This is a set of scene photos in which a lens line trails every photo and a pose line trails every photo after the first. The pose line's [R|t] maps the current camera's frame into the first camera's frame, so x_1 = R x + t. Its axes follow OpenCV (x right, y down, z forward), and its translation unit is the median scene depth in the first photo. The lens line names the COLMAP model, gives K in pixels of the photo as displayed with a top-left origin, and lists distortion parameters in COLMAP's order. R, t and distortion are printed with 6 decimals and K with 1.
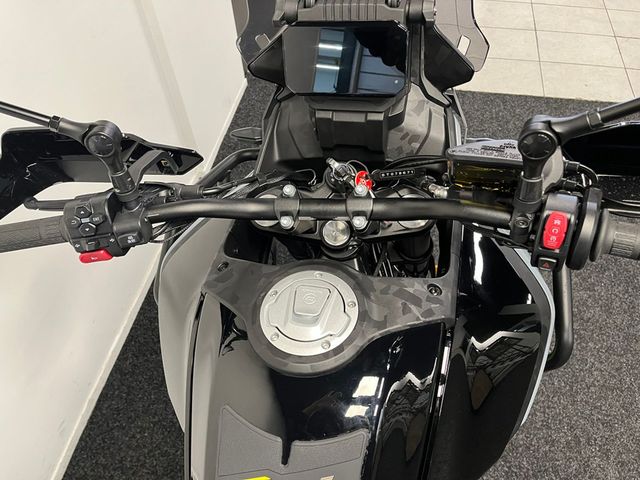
lens RADIAL K [[487.1, 0, 317.9], [0, 487.1, 235.8], [0, 0, 1]] dist [0.077360, -0.100023]
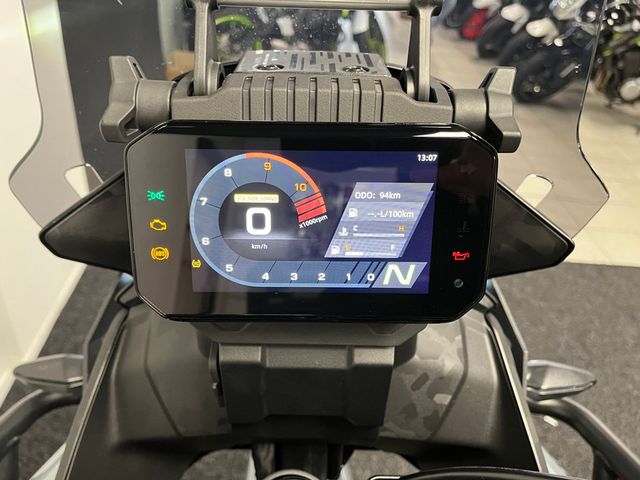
lens RADIAL K [[487.1, 0, 317.0], [0, 487.1, 242.0], [0, 0, 1]] dist [0.077360, -0.100023]
pose [[0.966401, -0.009978, 0.256846, -0.028240], [0.080402, 0.960838, -0.265191, -0.222035], [-0.244141, 0.276932, 0.929357, 0.591002]]
